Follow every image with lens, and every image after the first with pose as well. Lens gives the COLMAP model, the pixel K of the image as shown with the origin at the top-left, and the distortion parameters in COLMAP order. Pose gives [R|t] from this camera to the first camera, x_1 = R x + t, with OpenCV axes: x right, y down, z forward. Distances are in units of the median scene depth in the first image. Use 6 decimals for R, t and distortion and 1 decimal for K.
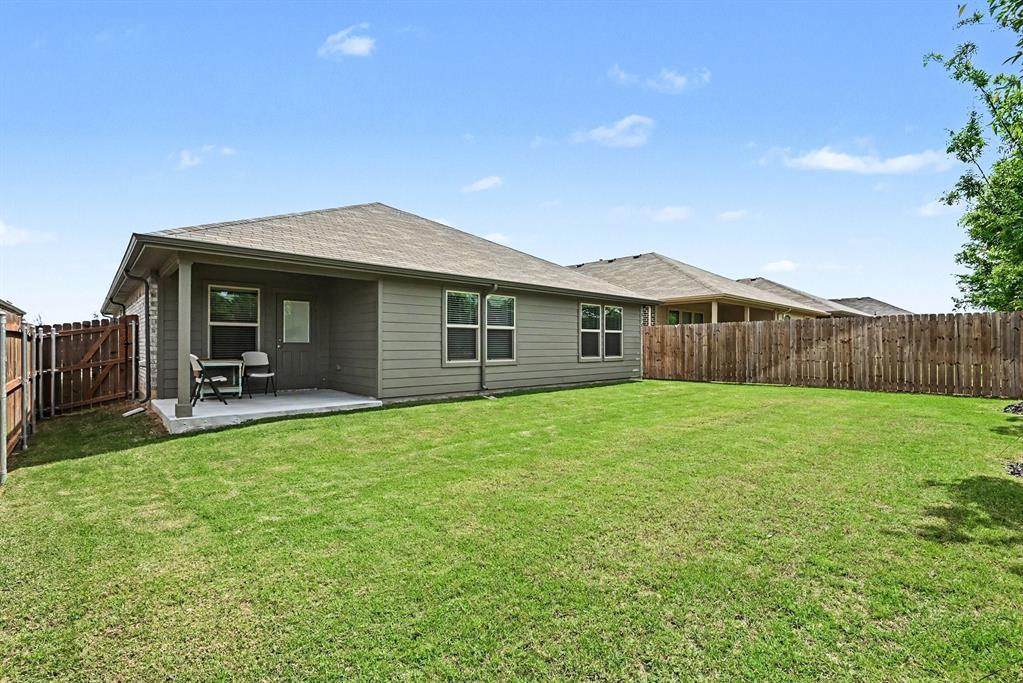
lens RADIAL K [[471.5, 0, 513.6], [0, 471.5, 344.0], [0, 0, 1]] dist [-0.001339, 0.000253]
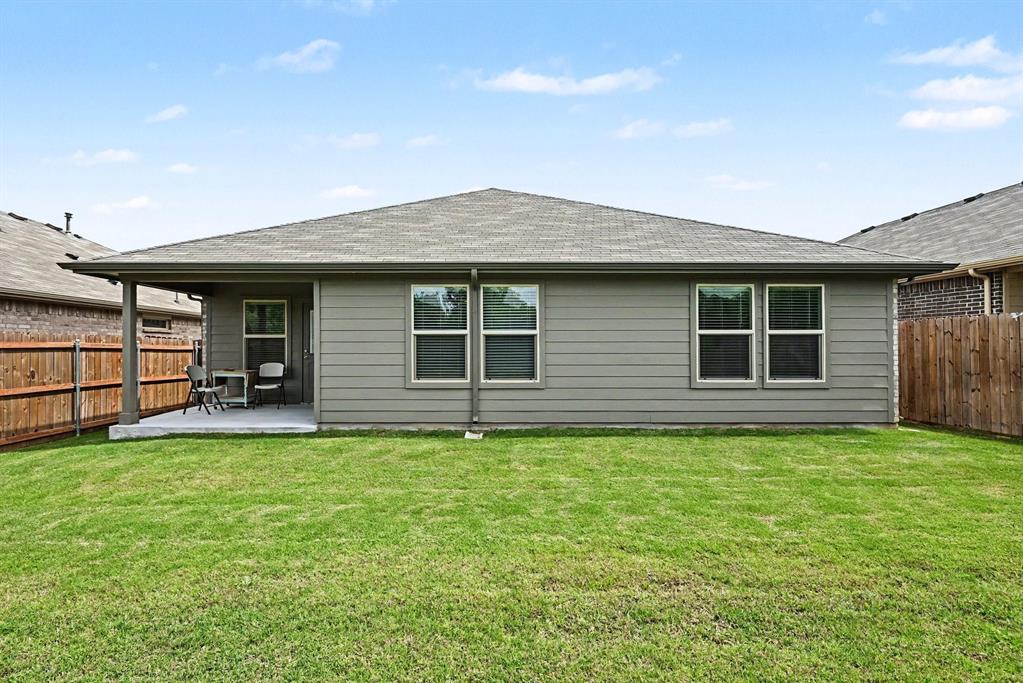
lens RADIAL K [[471.5, 0, 510.0], [0, 471.5, 337.6], [0, 0, 1]] dist [-0.001339, 0.000253]
pose [[0.729952, -0.018698, -0.683242, 0.442610], [0.002082, 0.999682, -0.025134, -0.010246], [0.683495, 0.016925, 0.729759, 0.522566]]
